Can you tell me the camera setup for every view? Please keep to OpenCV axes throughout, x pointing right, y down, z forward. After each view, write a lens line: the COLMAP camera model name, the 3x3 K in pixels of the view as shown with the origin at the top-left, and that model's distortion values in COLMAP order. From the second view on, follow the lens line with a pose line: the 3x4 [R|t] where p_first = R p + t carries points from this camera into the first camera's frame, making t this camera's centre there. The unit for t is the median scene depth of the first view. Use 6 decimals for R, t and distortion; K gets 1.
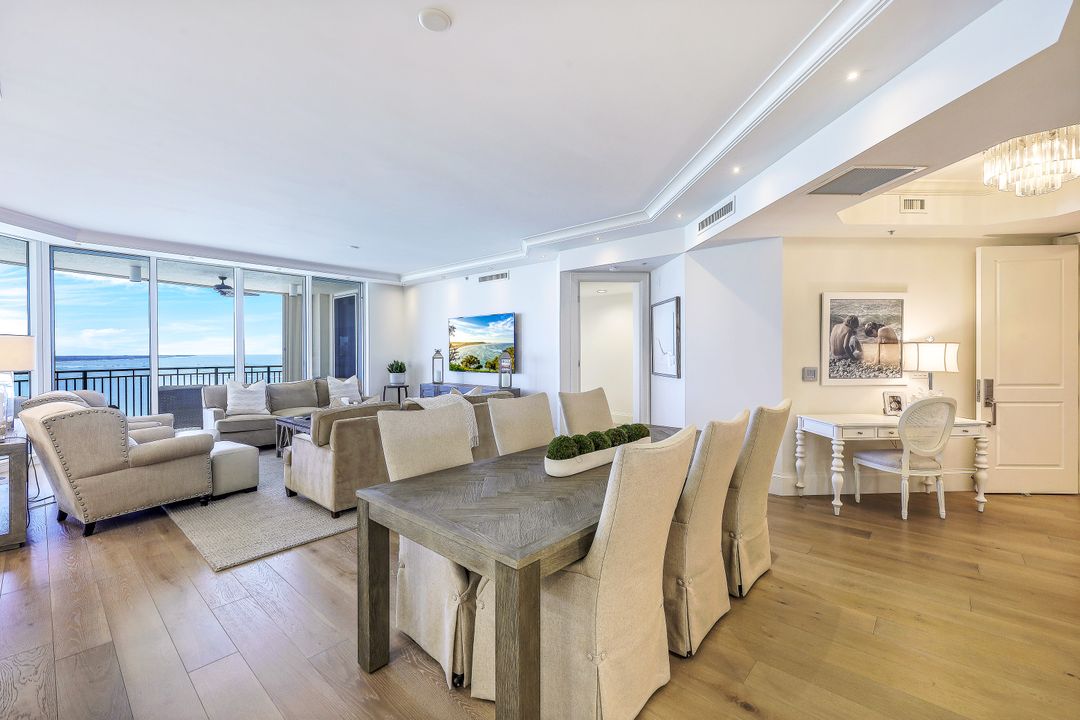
lens RADIAL K [[451.8, 0, 538.3], [0, 451.8, 356.7], [0, 0, 1]] dist [0.001417, 0.000088]
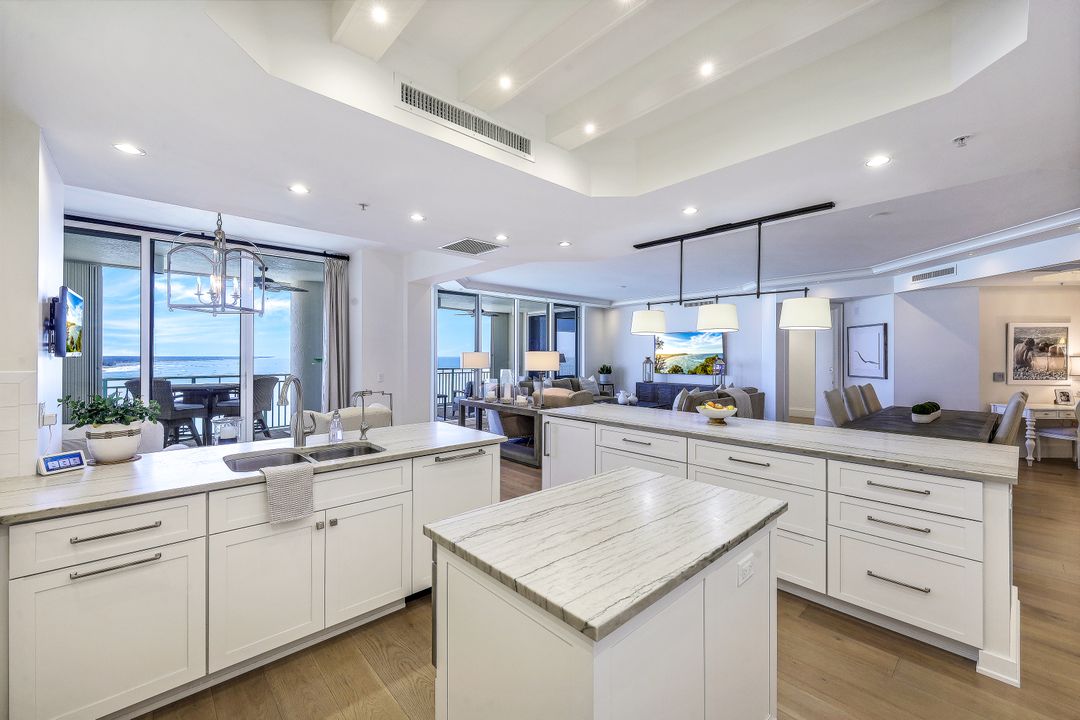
lens RADIAL K [[442.1, 0, 534.4], [0, 442.1, 354.5], [0, 0, 1]] dist [-0.000512, -0.000096]
pose [[0.993811, 0.003577, -0.111031, -0.509028], [-0.004891, 0.999921, -0.011561, -0.007547], [0.110981, 0.012032, 0.993750, -0.417427]]
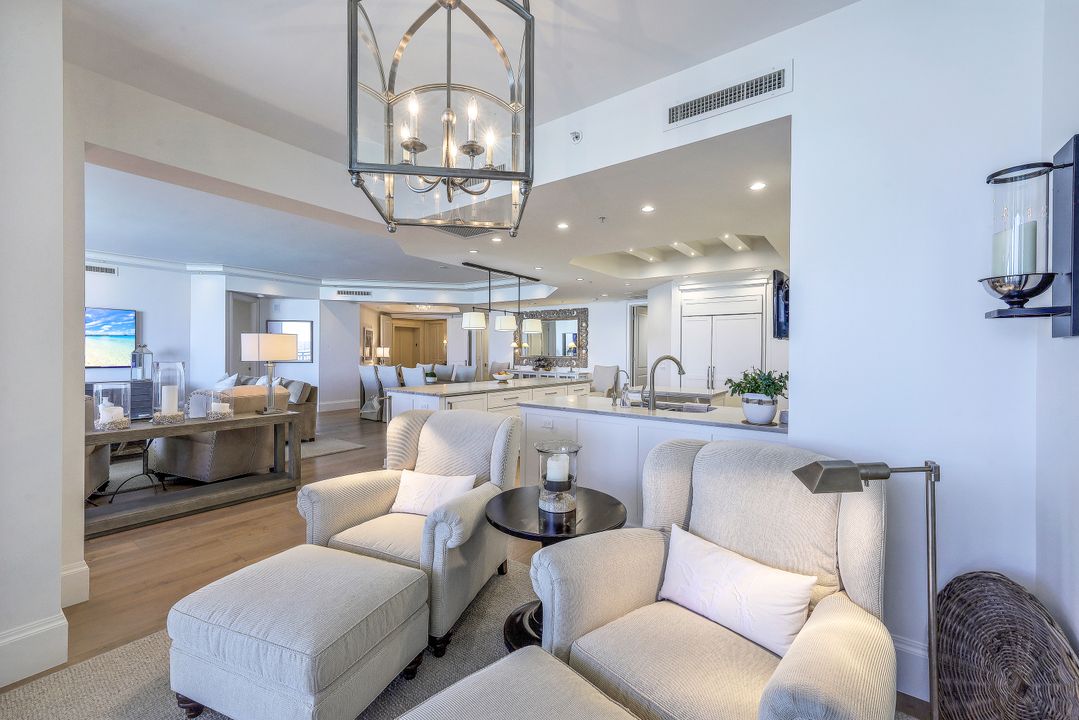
lens RADIAL K [[433.1, 0, 542.2], [0, 433.1, 353.5], [0, 0, 1]] dist [0.000002, -0.000023]
pose [[-0.097095, -0.001149, 0.995274, -1.273343], [0.002654, 0.999995, 0.001413, 0.005887], [-0.995272, 0.002779, -0.097092, 0.150266]]
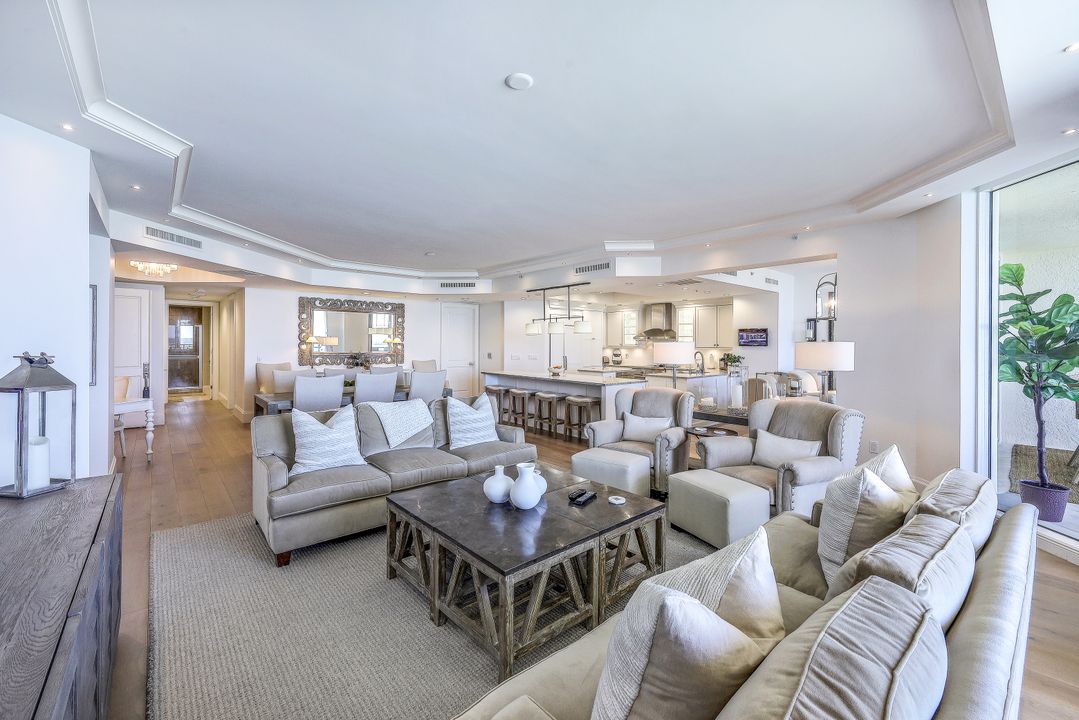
lens RADIAL K [[444.8, 0, 539.4], [0, 444.8, 340.8], [0, 0, 1]] dist [0.000780, 0.000046]
pose [[-0.991636, 0.000034, 0.129063, -0.460695], [0.000650, 0.999989, 0.004735, -0.027306], [-0.129061, 0.004780, -0.991625, 1.315883]]
